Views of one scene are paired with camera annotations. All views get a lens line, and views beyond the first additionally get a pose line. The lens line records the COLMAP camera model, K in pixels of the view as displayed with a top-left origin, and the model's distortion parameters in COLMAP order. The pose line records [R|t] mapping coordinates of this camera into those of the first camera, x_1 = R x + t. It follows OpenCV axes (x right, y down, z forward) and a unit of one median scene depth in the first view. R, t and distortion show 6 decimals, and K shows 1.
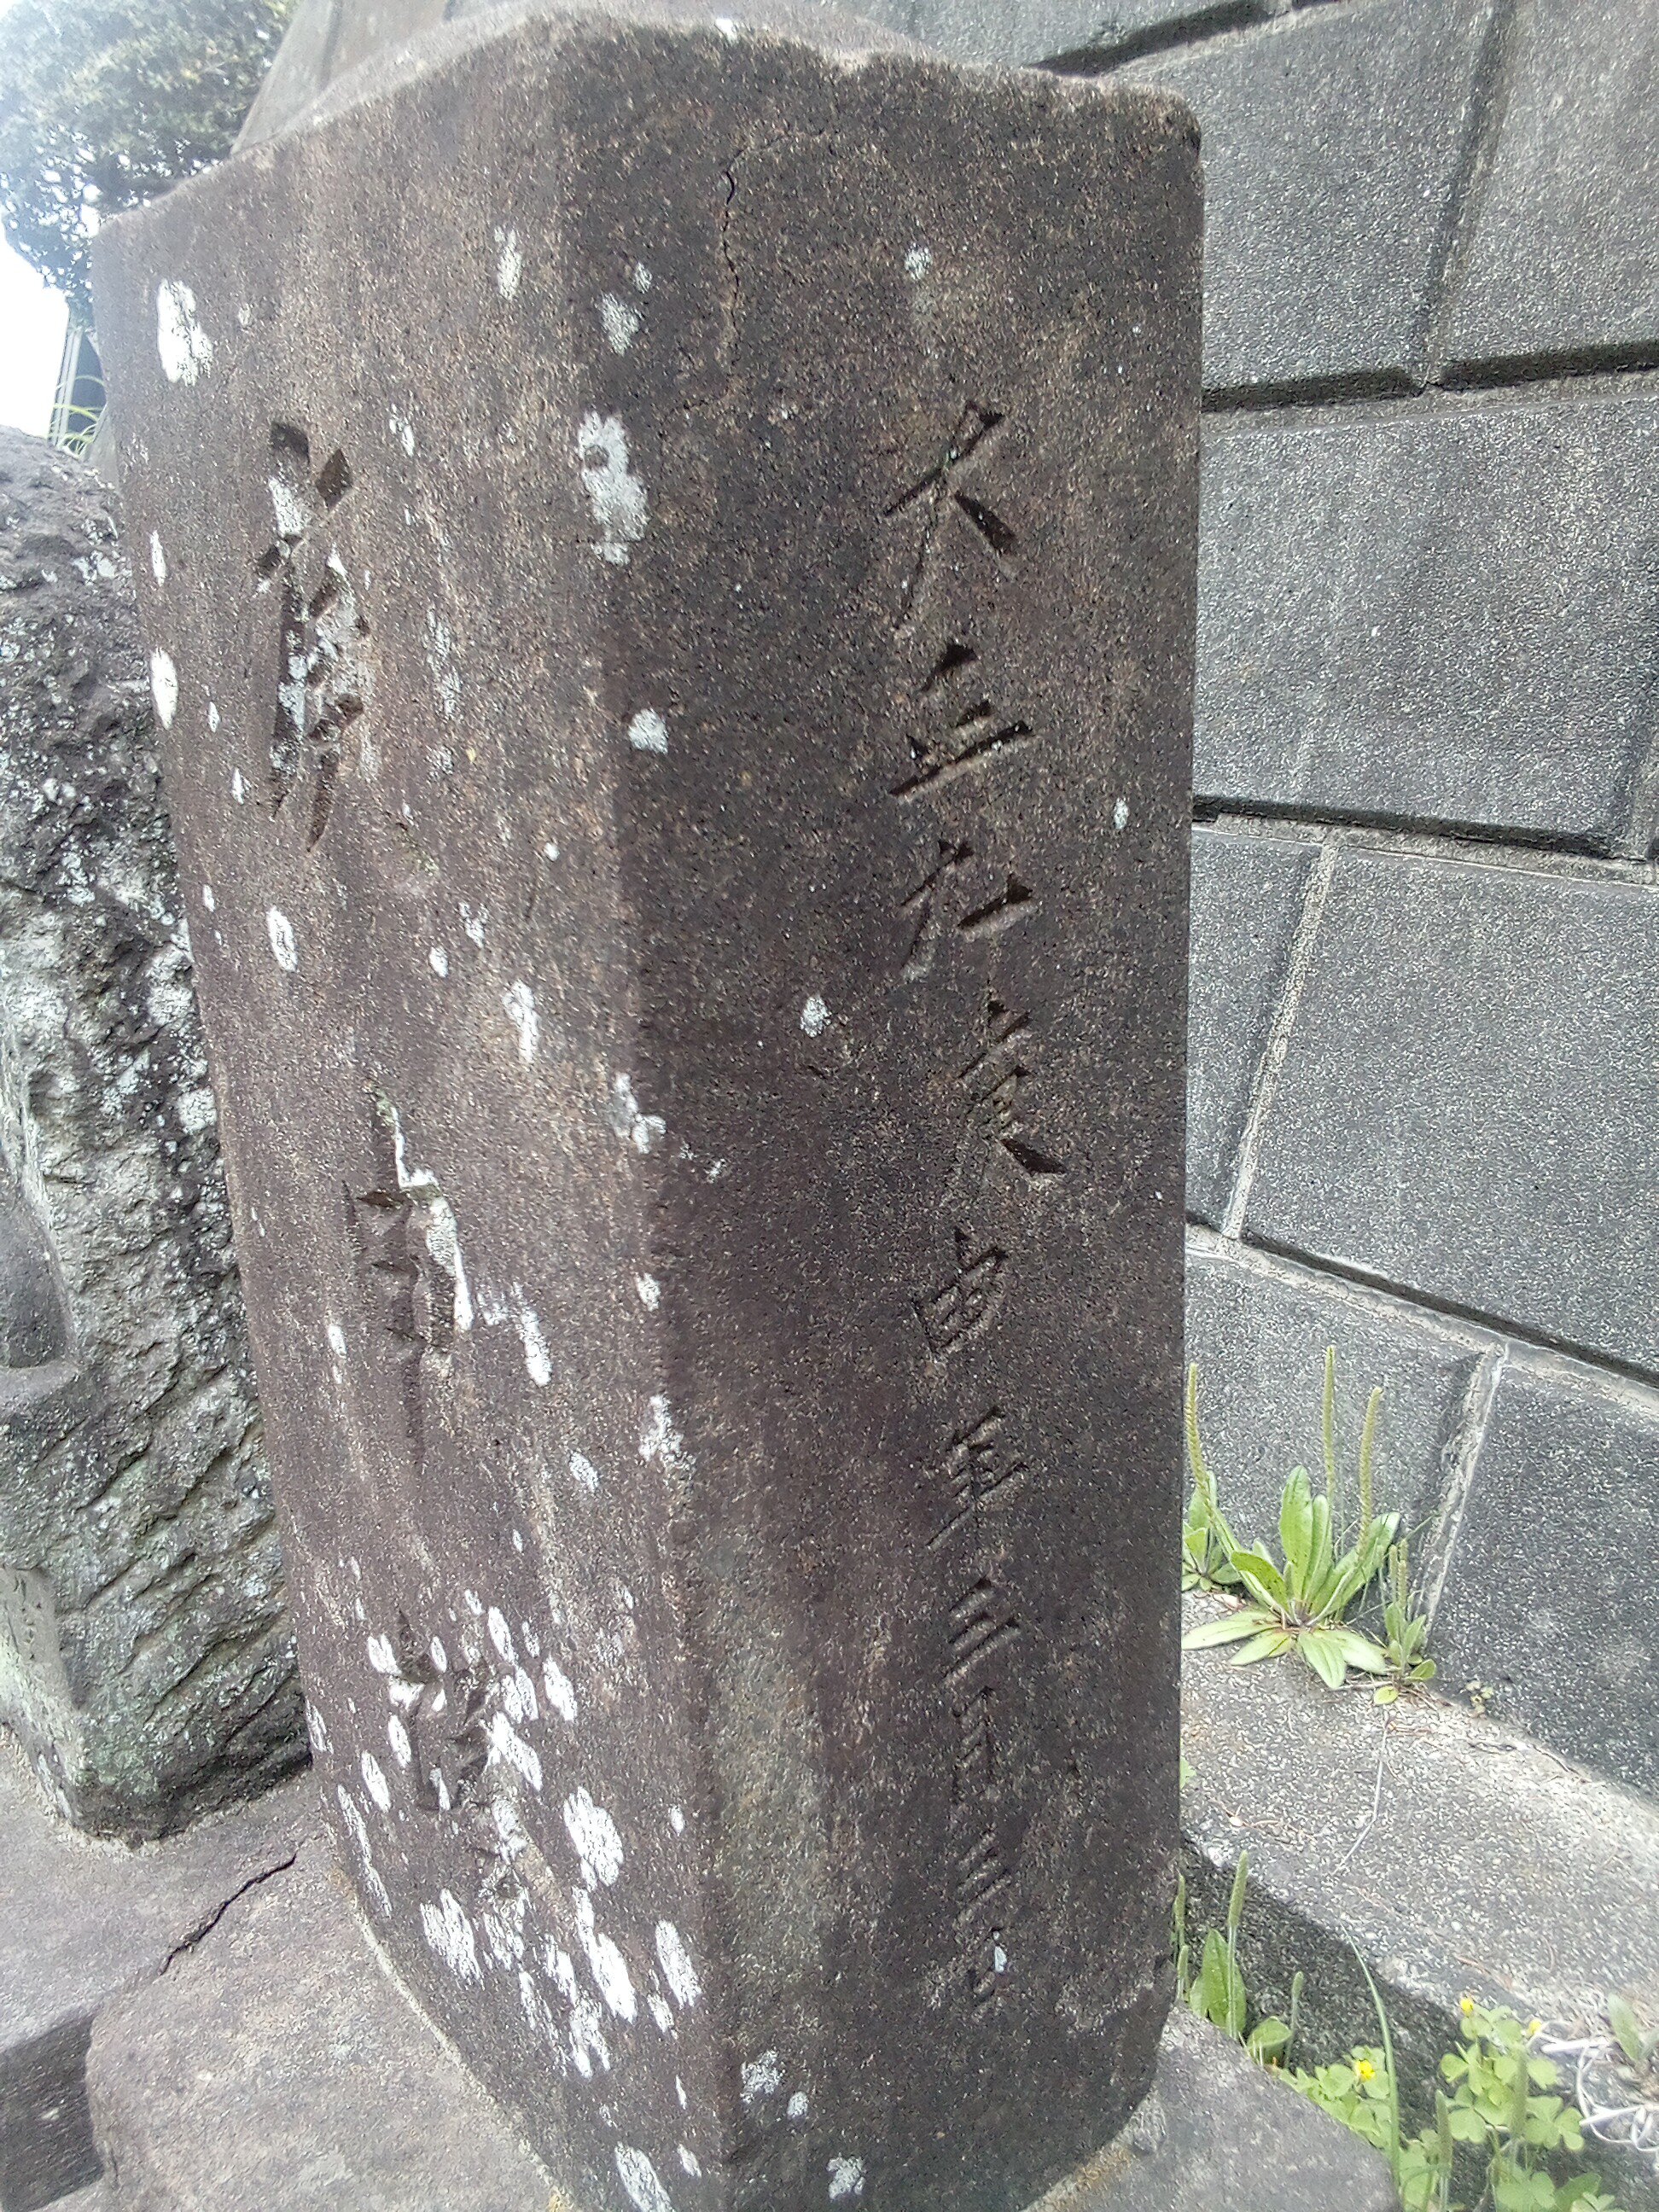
lens RADIAL K [[1838.5, 0, 832.0], [0, 1838.5, 1106.4], [0, 0, 1]] dist [0.057305, -0.083866]
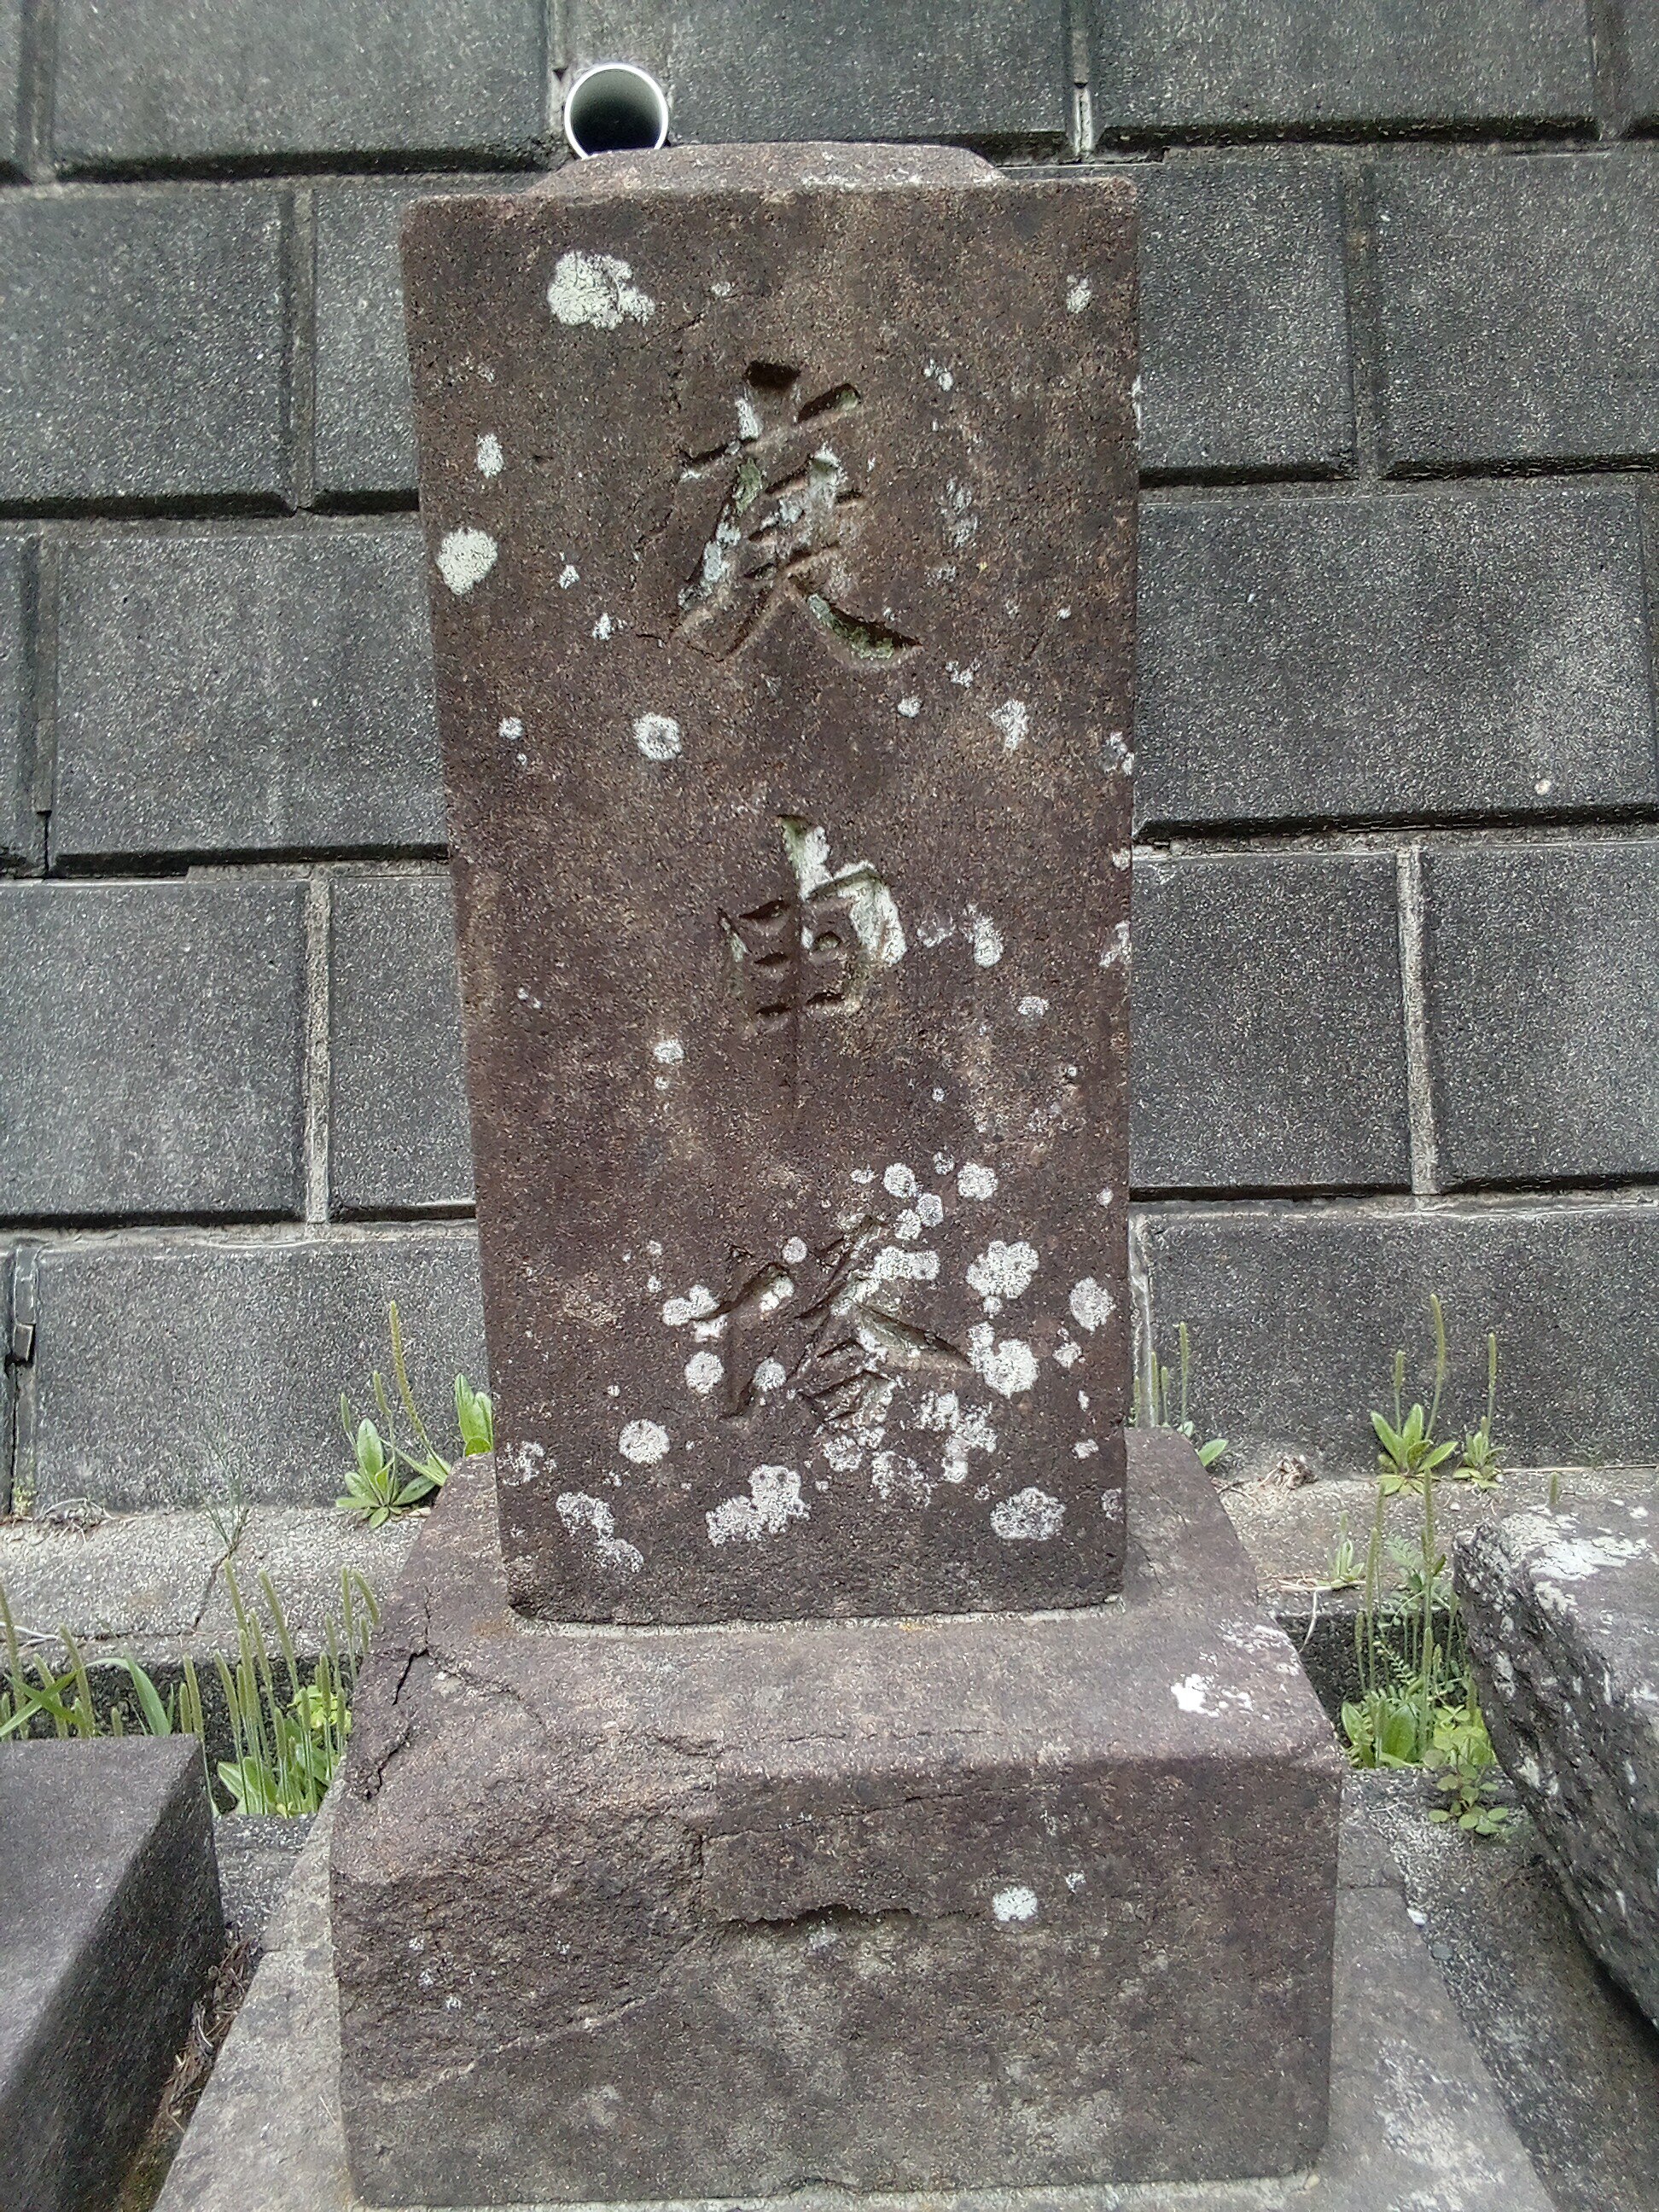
lens RADIAL K [[1838.5, 0, 835.7], [0, 1838.5, 1111.4], [0, 0, 1]] dist [0.057305, -0.083866]
pose [[0.600032, -0.156006, 0.784617, -0.656862], [0.239690, 0.970801, 0.009723, 0.097377], [-0.763223, 0.182231, 0.619905, 0.050069]]
